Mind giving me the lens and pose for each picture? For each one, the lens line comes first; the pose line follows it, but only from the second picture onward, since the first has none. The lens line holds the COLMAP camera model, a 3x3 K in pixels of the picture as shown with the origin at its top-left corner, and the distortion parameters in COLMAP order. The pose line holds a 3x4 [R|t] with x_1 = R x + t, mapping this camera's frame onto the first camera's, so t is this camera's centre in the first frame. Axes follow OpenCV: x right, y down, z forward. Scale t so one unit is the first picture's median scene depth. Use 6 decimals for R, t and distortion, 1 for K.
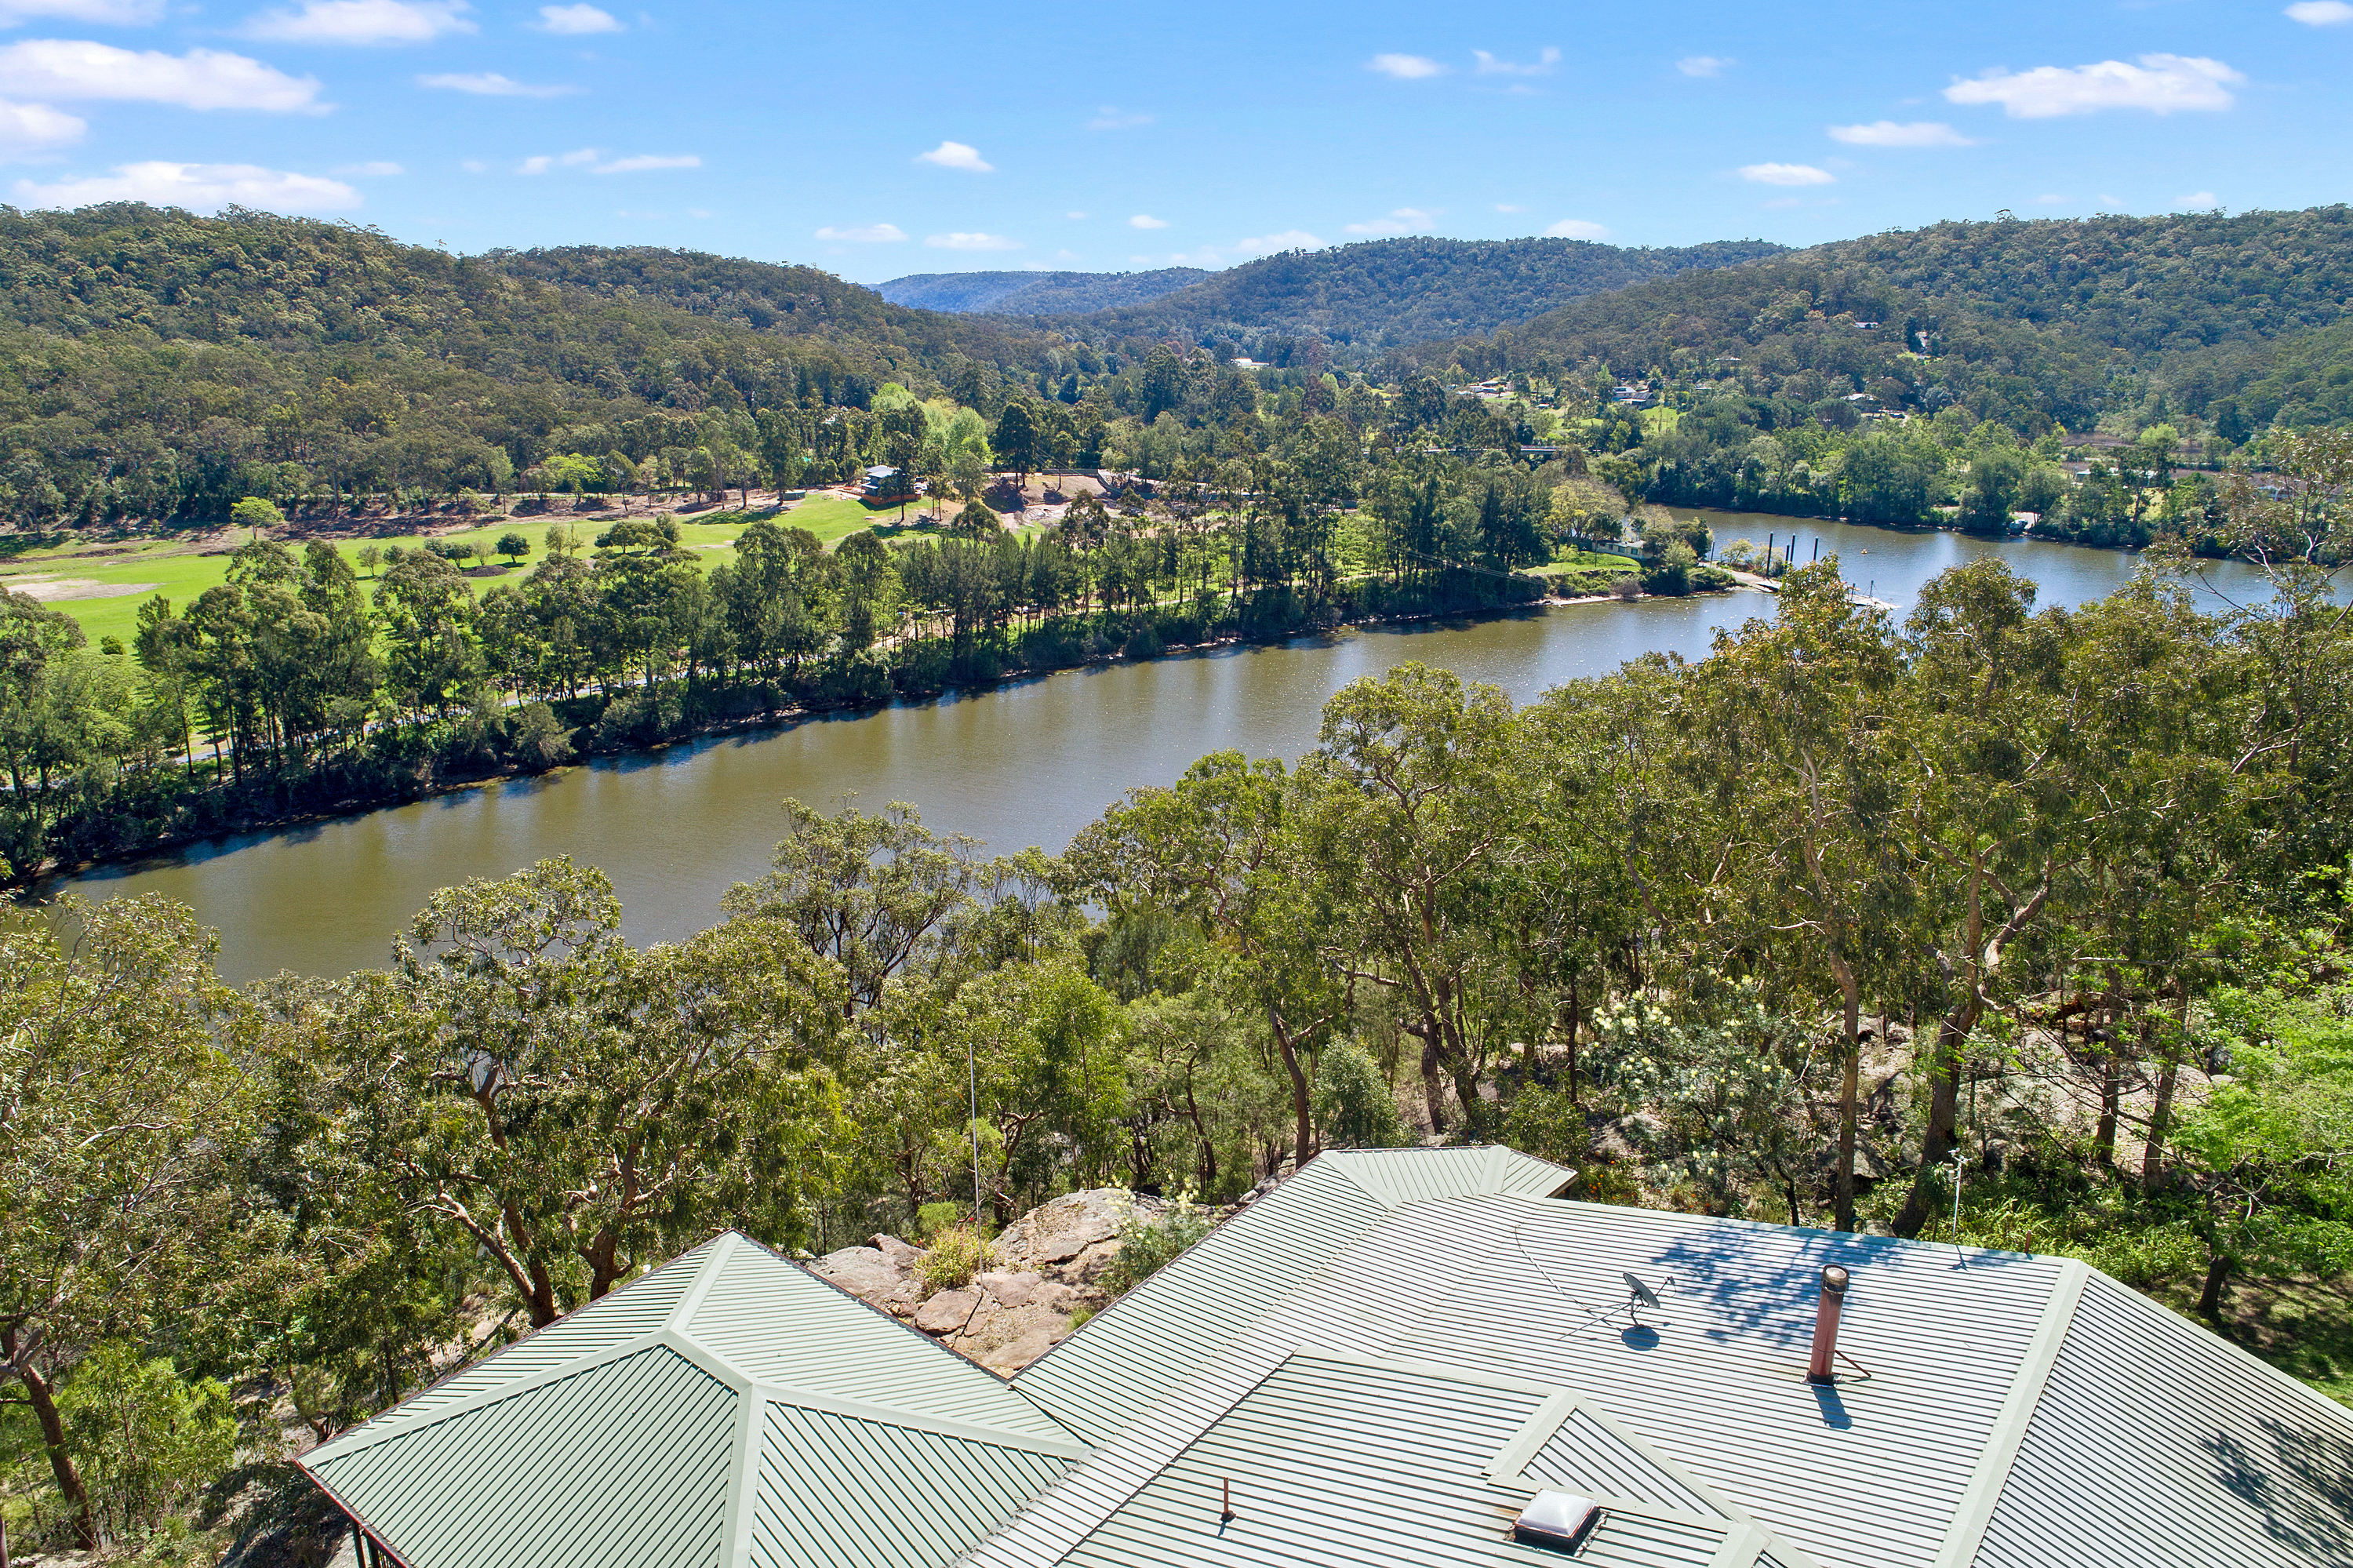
lens RADIAL K [[1597.9, 0, 1184.6], [0, 1597.9, 775.7], [0, 0, 1]] dist [-0.000935, 0.009030]
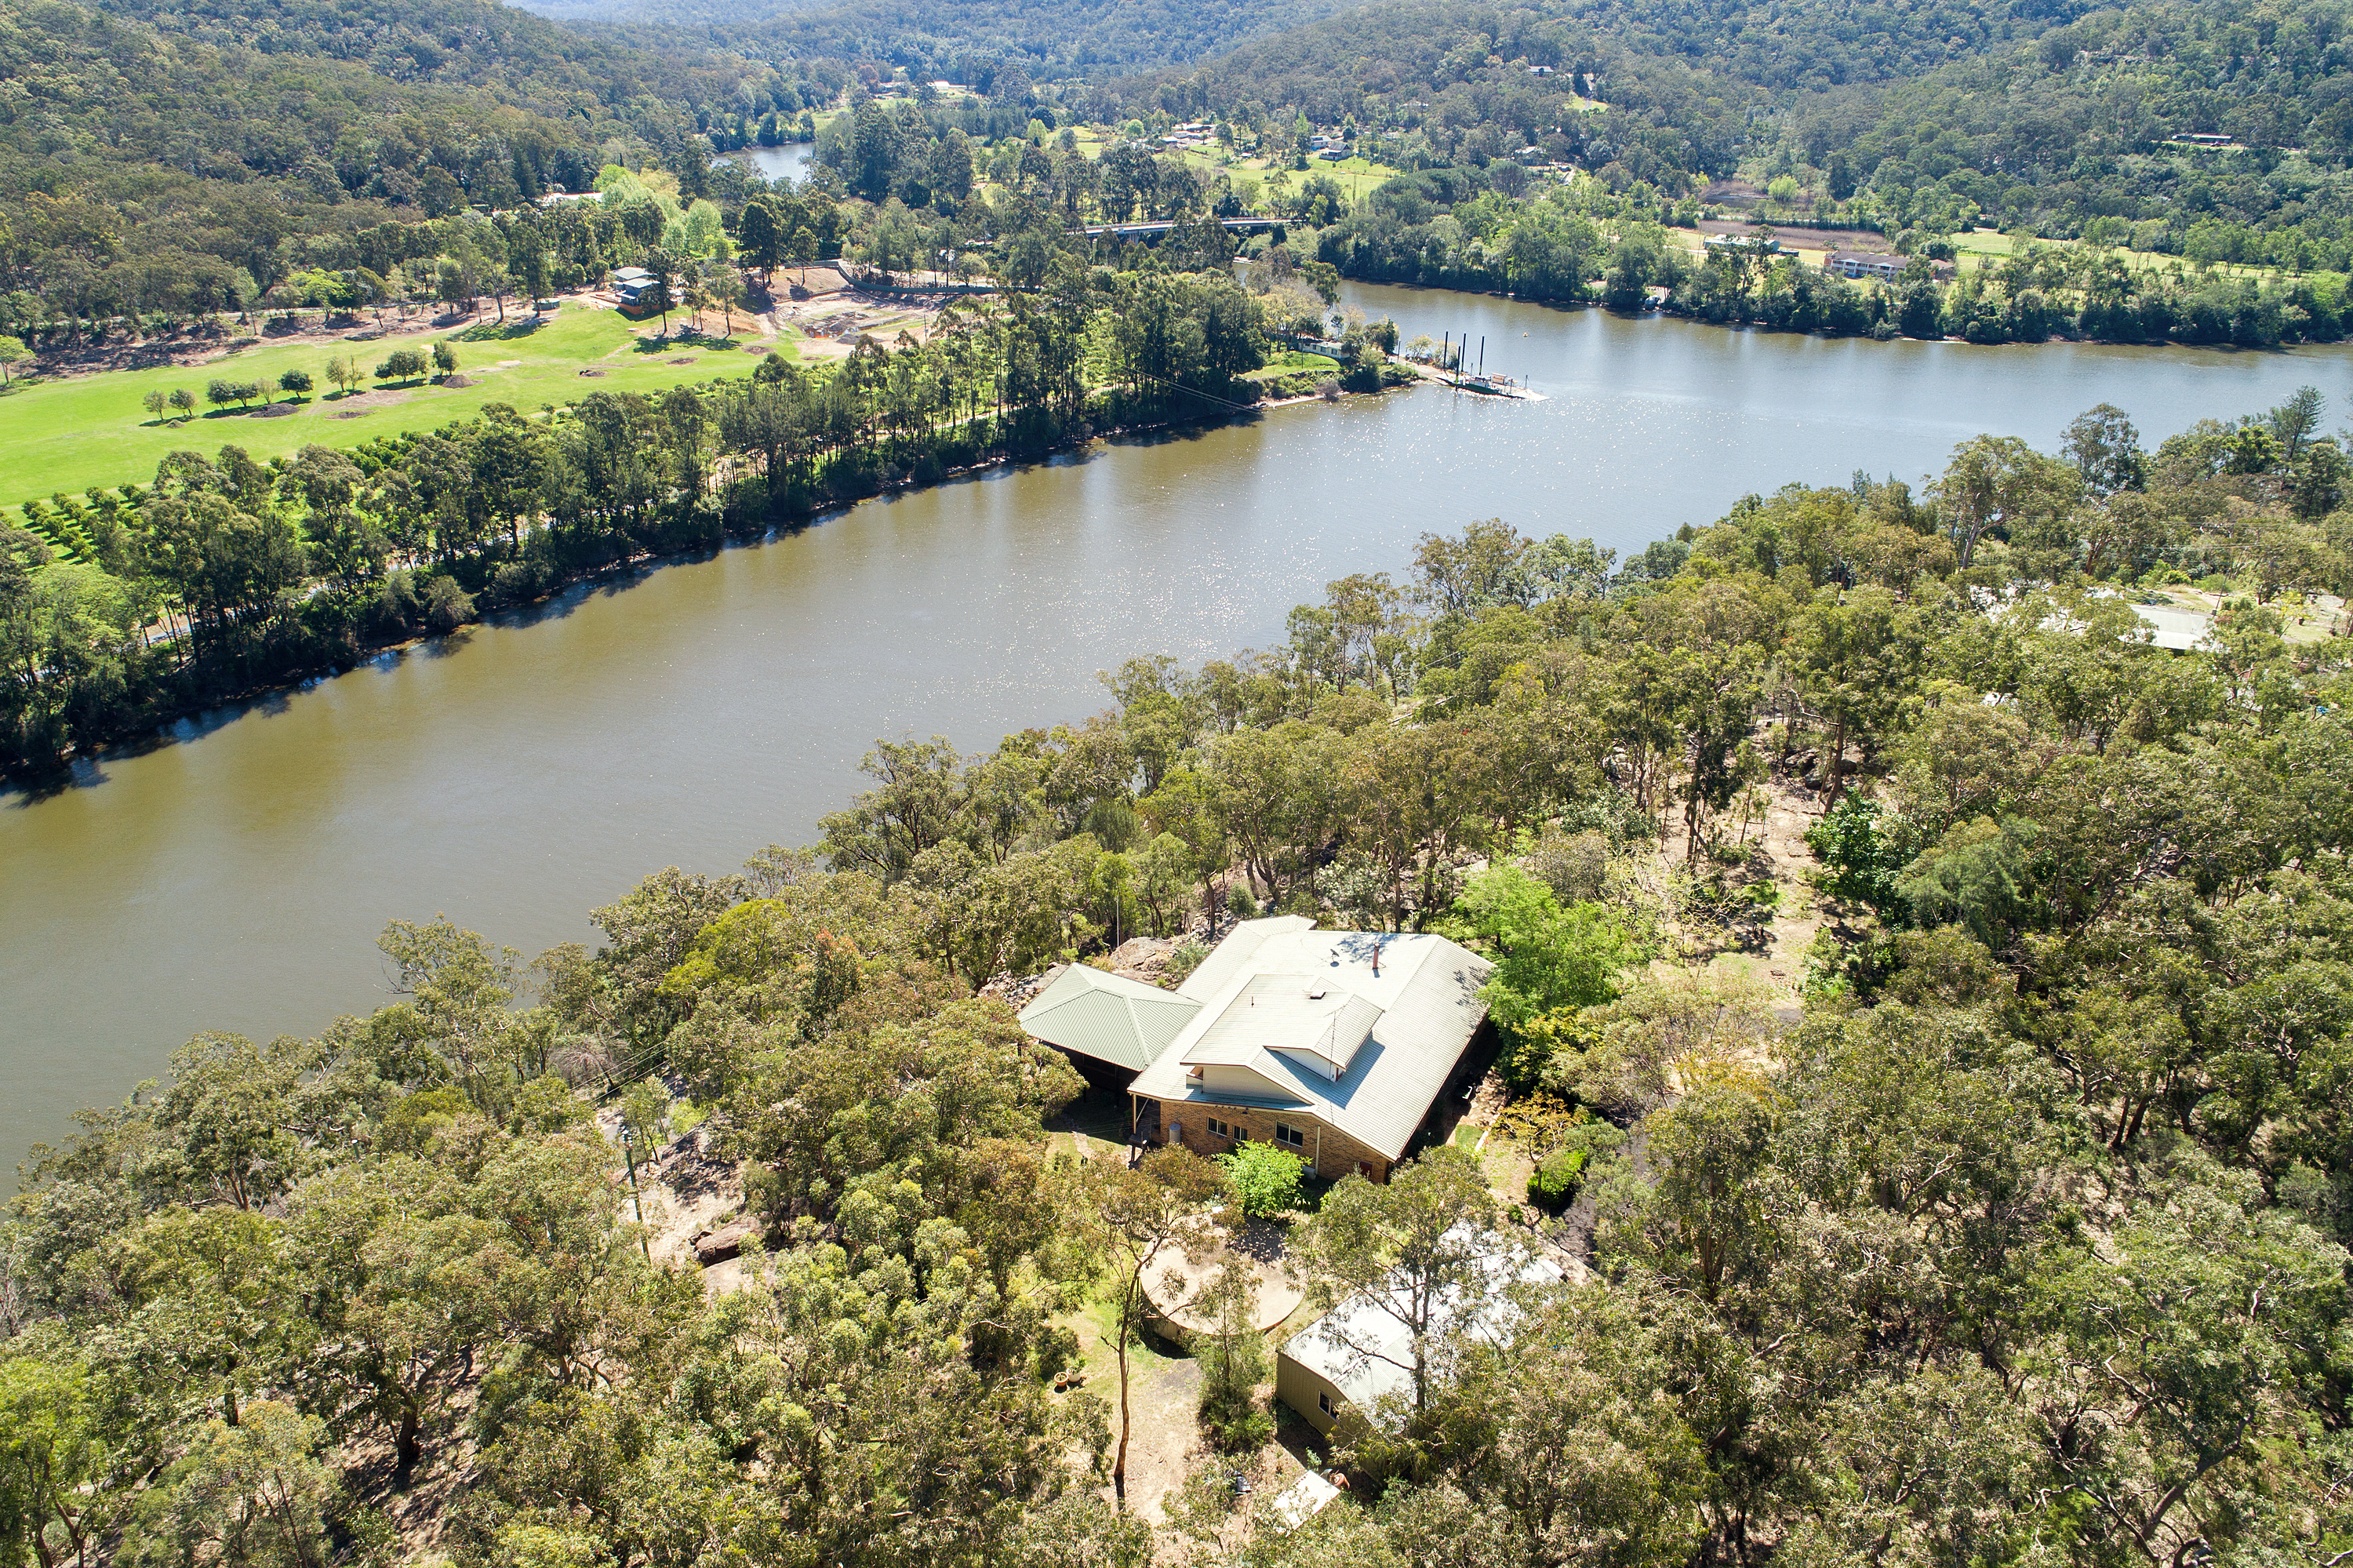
lens RADIAL K [[1597.9, 0, 1184.6], [0, 1597.9, 775.7], [0, 0, 1]] dist [-0.000935, 0.009030]
pose [[0.983232, -0.077066, 0.165273, -0.035251], [0.047119, 0.982901, 0.178002, -0.041926], [-0.176165, -0.167230, 0.970051, -0.136343]]
